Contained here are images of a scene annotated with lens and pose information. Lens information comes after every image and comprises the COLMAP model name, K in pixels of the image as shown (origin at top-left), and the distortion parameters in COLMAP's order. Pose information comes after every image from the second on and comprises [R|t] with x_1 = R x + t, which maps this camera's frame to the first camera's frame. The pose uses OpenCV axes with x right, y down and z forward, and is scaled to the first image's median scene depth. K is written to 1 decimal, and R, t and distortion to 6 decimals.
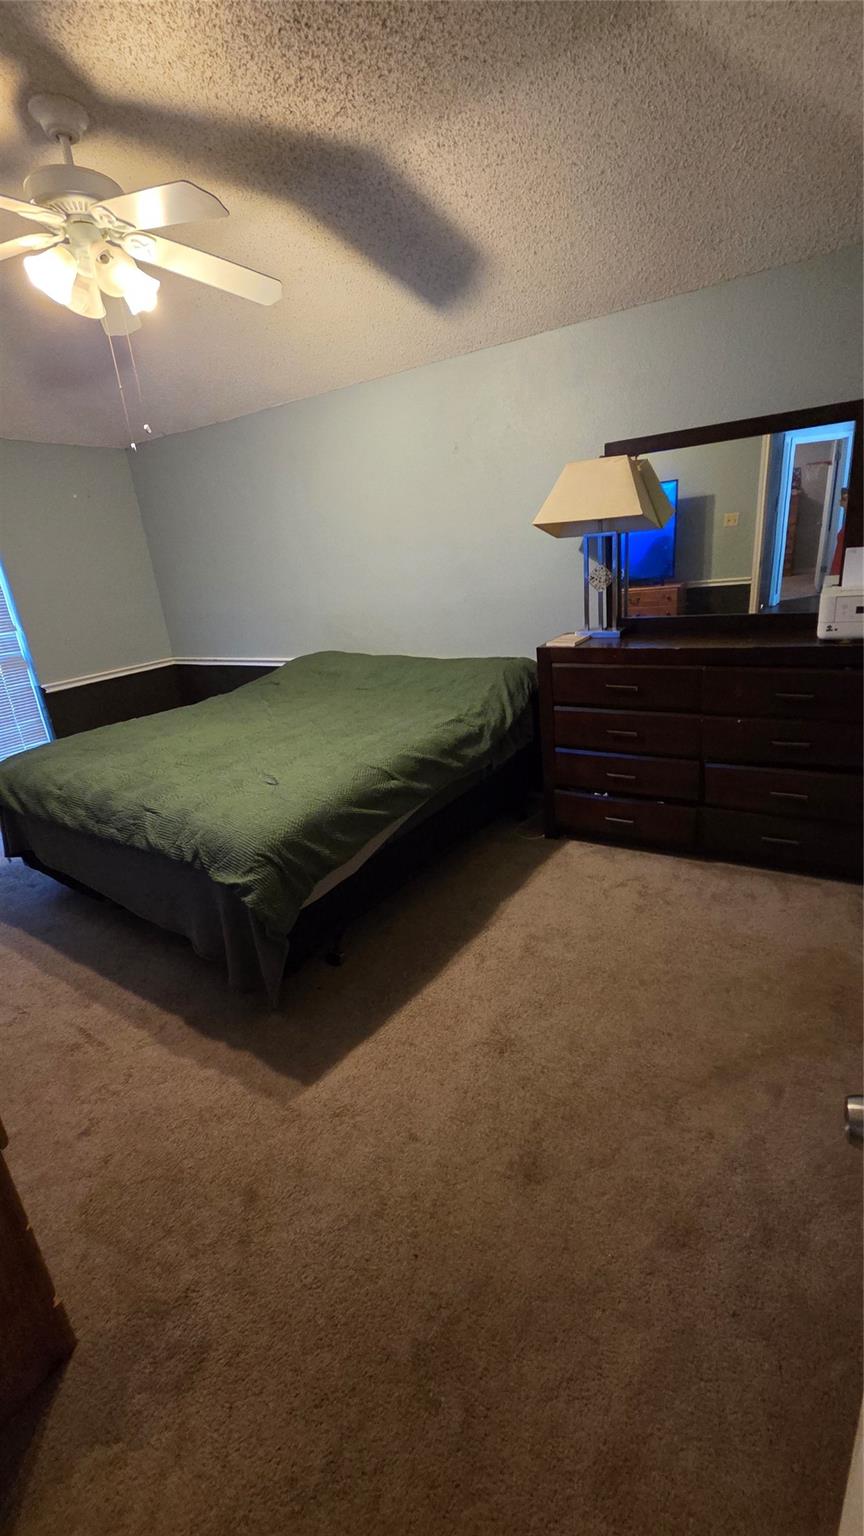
lens RADIAL K [[622.9, 0, 431.7], [0, 622.9, 766.8], [0, 0, 1]] dist [-0.000058, 0.000049]
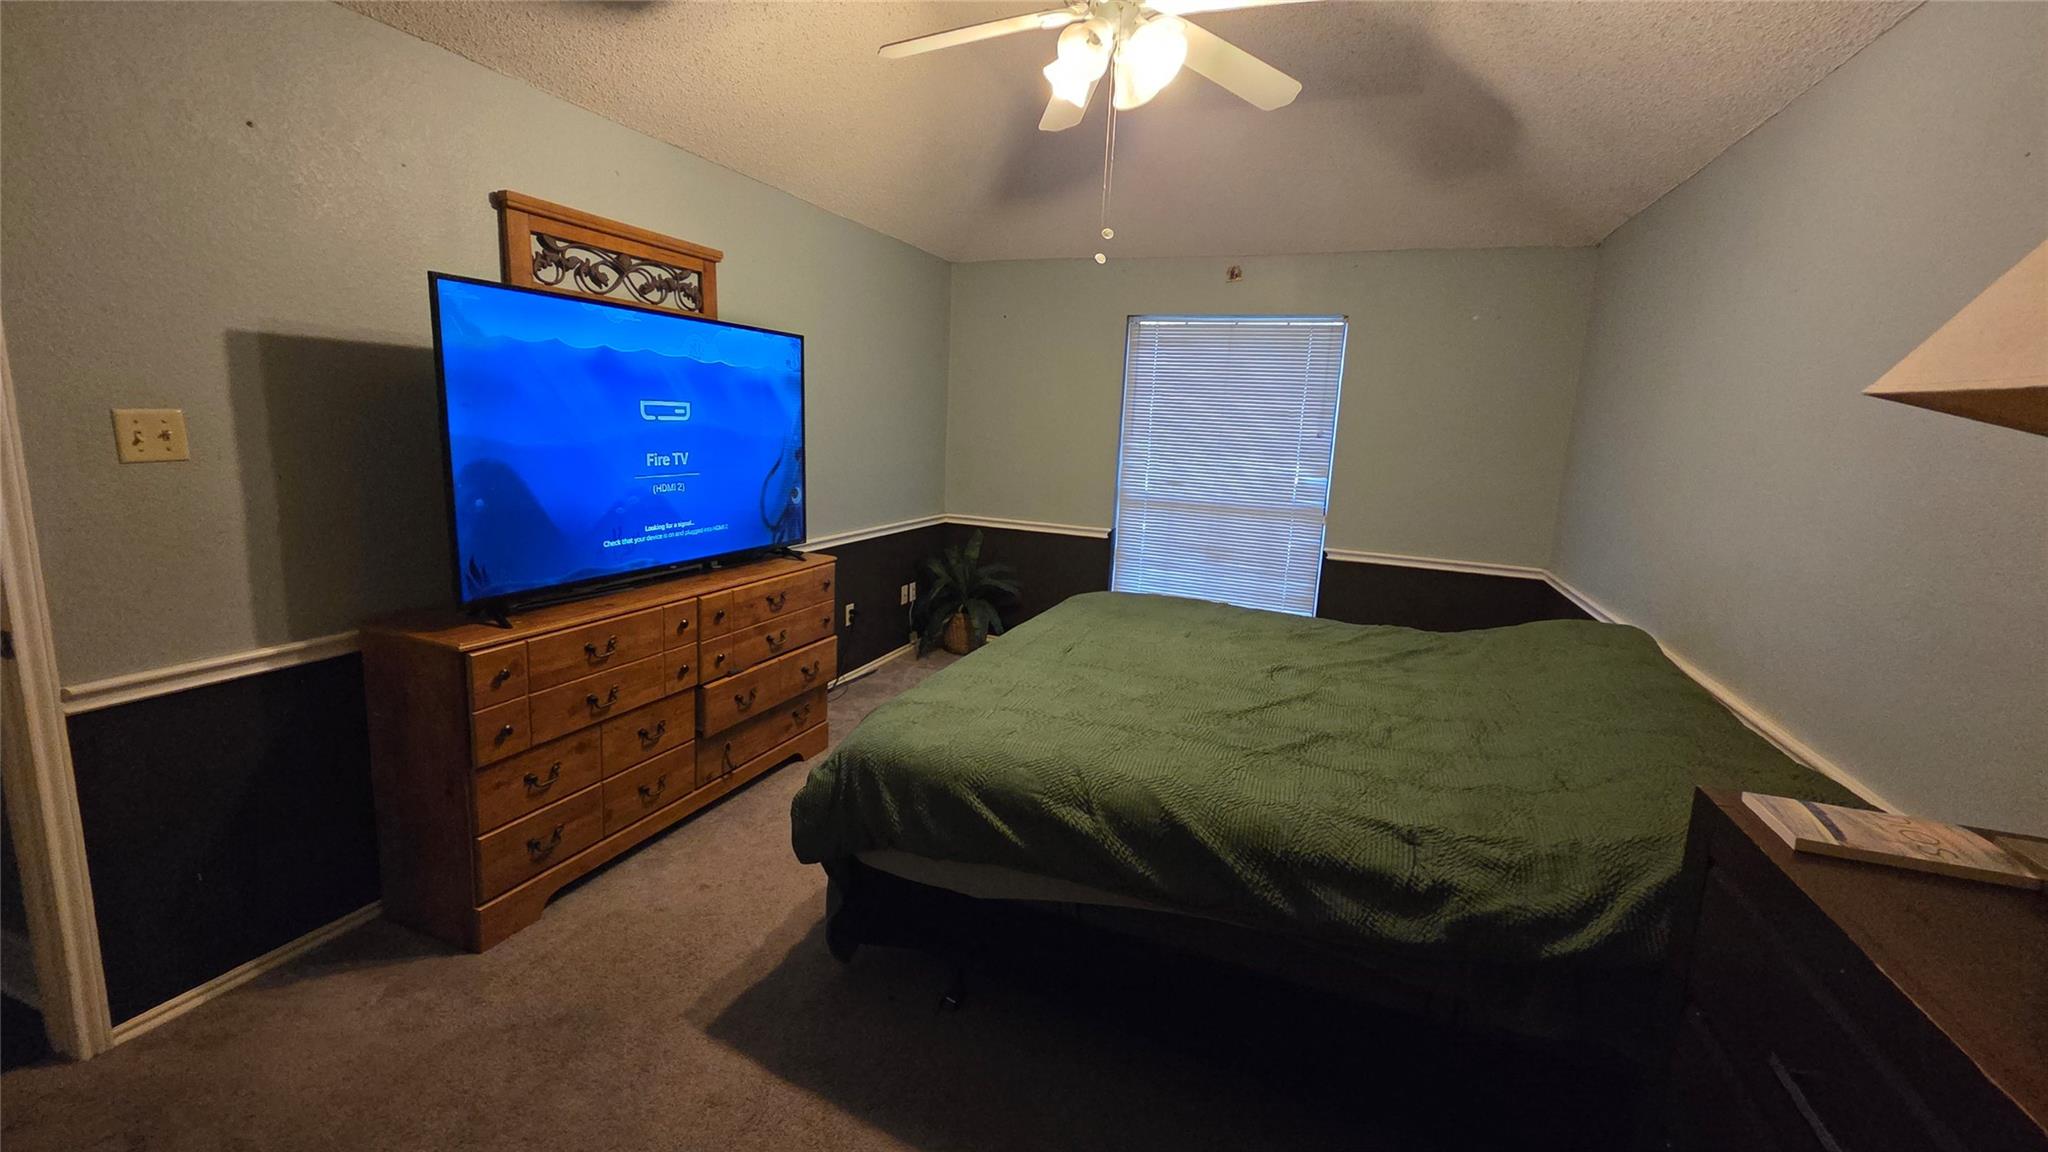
lens RADIAL K [[830.6, 0, 1029.9], [0, 830.6, 568.0], [0, 0, 1]] dist [-0.000058, 0.000049]
pose [[0.190609, 0.273090, -0.942916, 0.518676], [-0.385908, 0.904039, 0.183819, -0.268337], [0.902631, 0.328841, 0.277706, 0.645952]]
